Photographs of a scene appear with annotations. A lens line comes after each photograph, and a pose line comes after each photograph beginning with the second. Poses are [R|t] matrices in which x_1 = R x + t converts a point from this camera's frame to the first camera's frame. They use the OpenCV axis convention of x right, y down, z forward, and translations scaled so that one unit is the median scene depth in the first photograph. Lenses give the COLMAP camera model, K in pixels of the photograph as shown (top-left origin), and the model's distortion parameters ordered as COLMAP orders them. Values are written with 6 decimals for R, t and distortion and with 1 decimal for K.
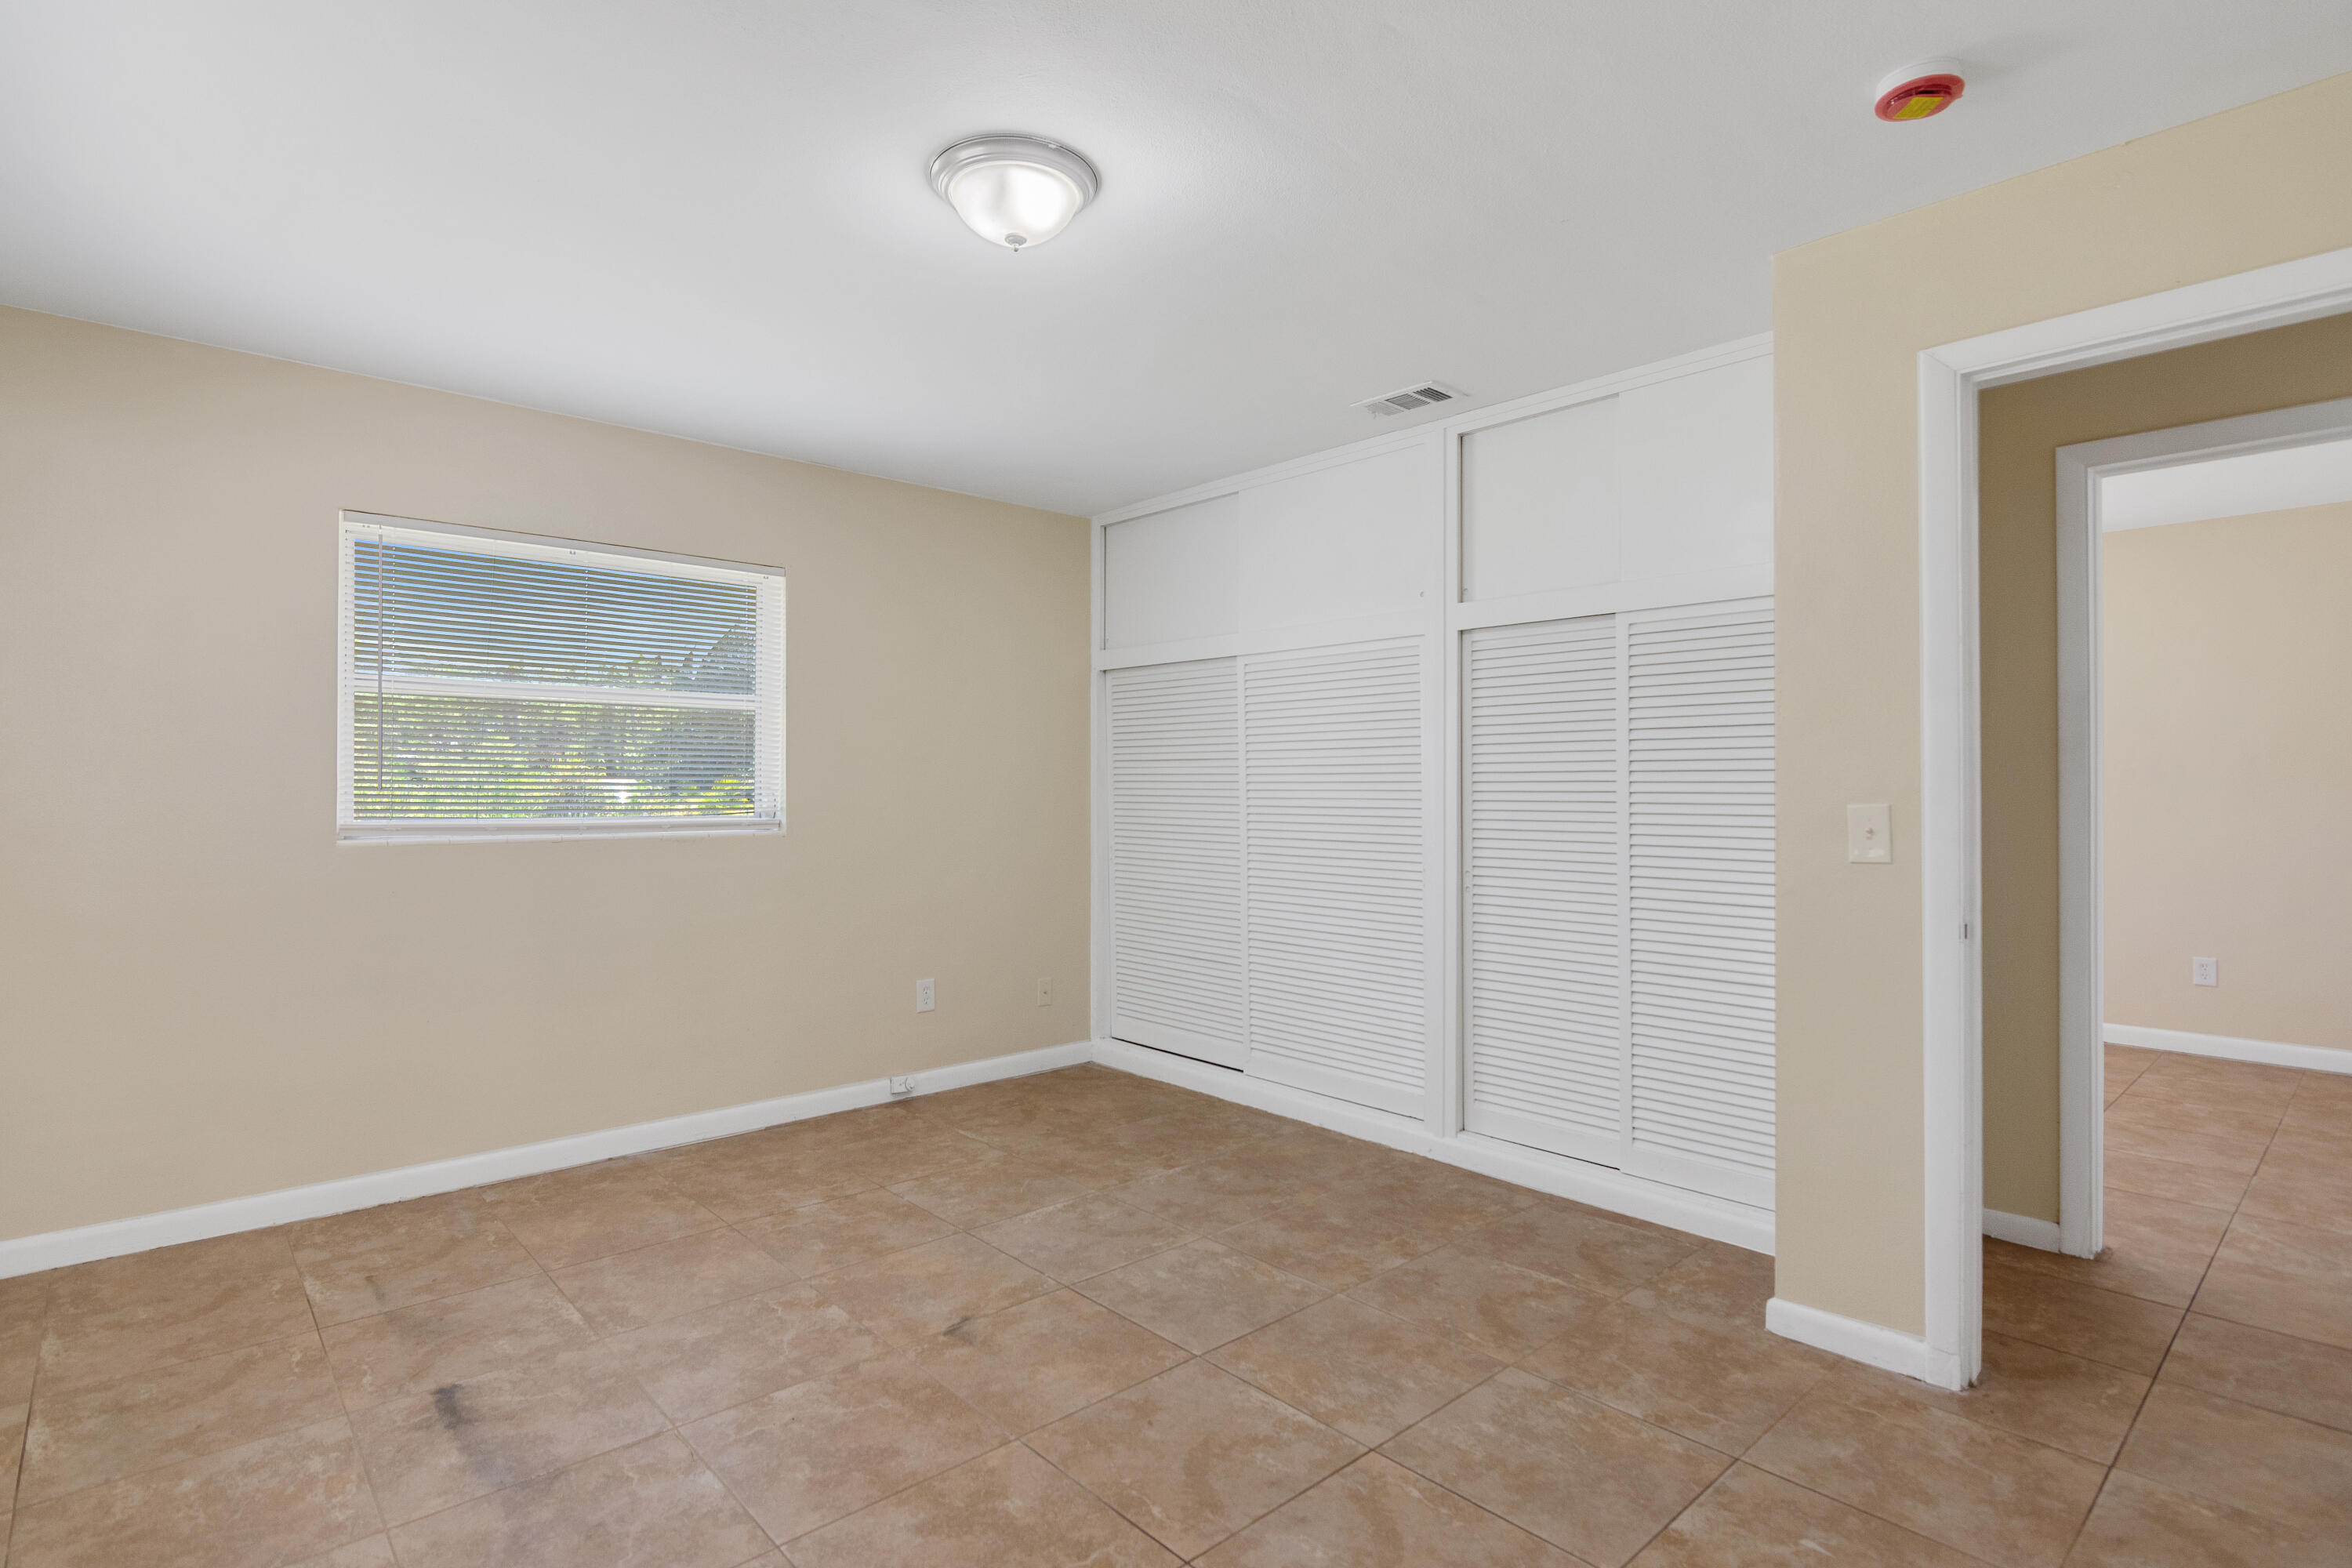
lens RADIAL K [[1146.1, 0, 1162.3], [0, 1146.1, 780.5], [0, 0, 1]] dist [-0.011652, -0.000770]
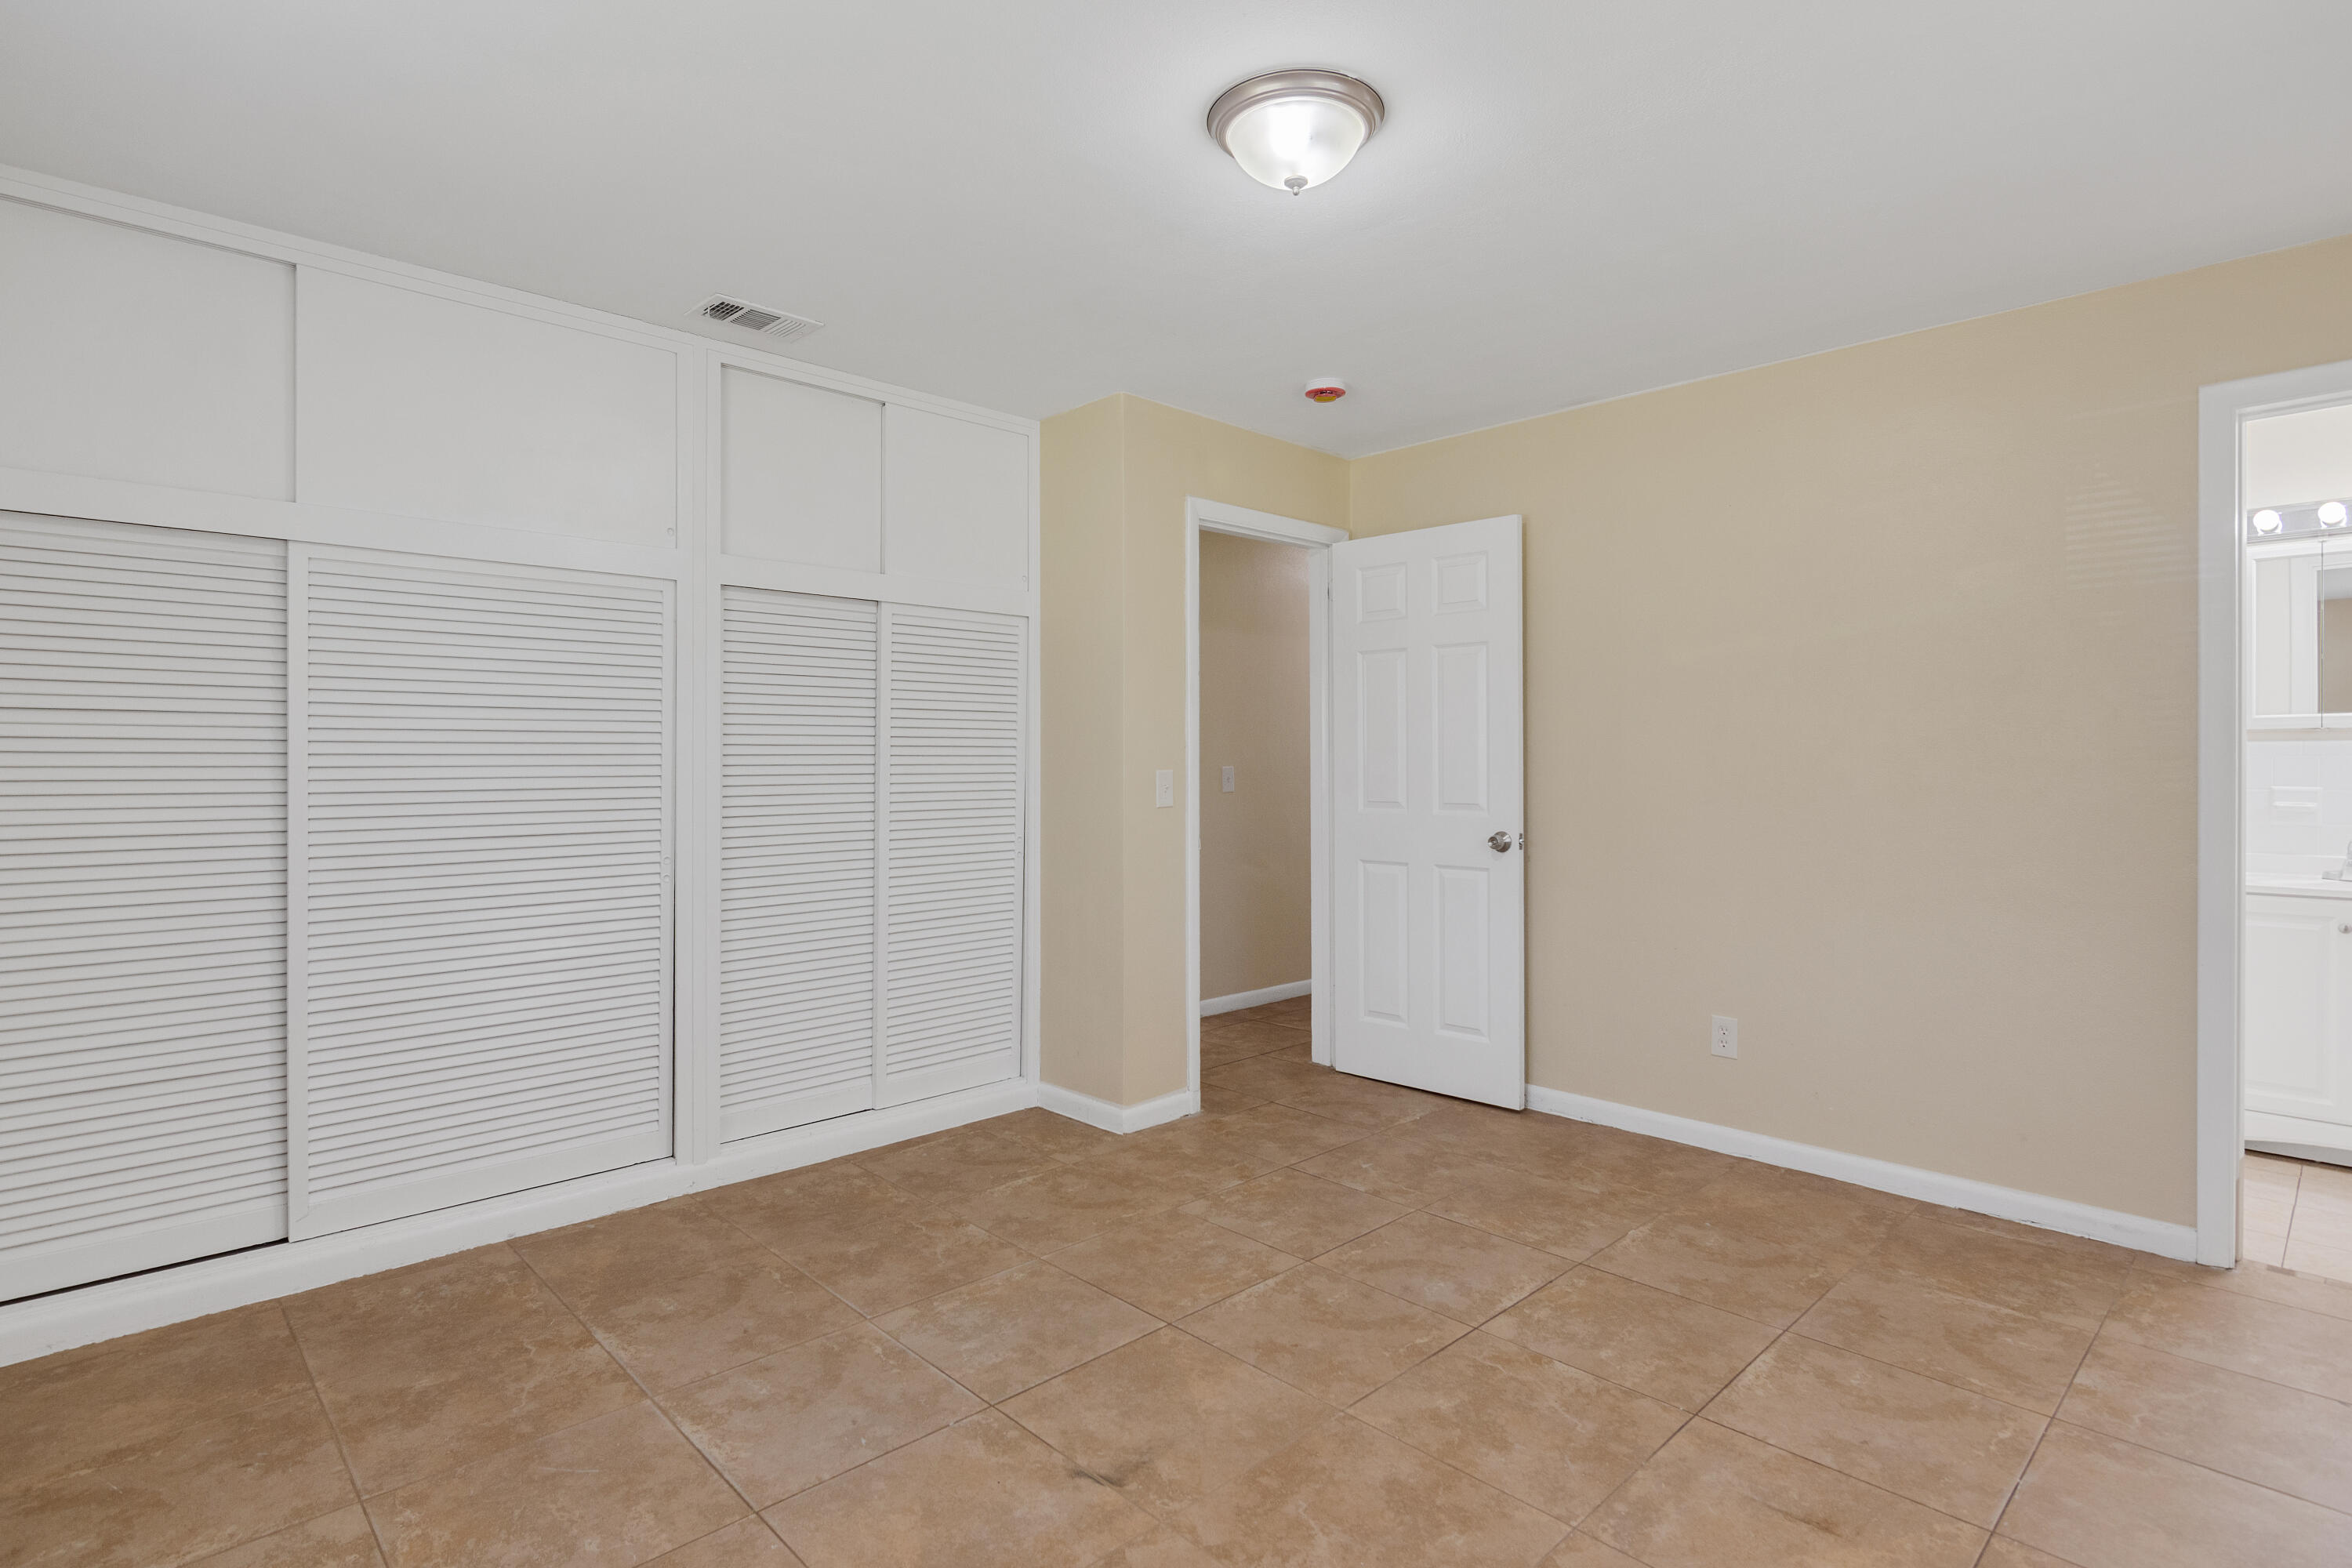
lens RADIAL K [[1162.7, 0, 1170.6], [0, 1162.7, 763.7], [0, 0, 1]] dist [-0.007326, -0.000995]
pose [[-0.021384, -0.006912, 0.999747, -0.844430], [-0.003760, 0.999970, 0.006834, 0.001203], [-0.999764, -0.003612, -0.021410, 0.871025]]
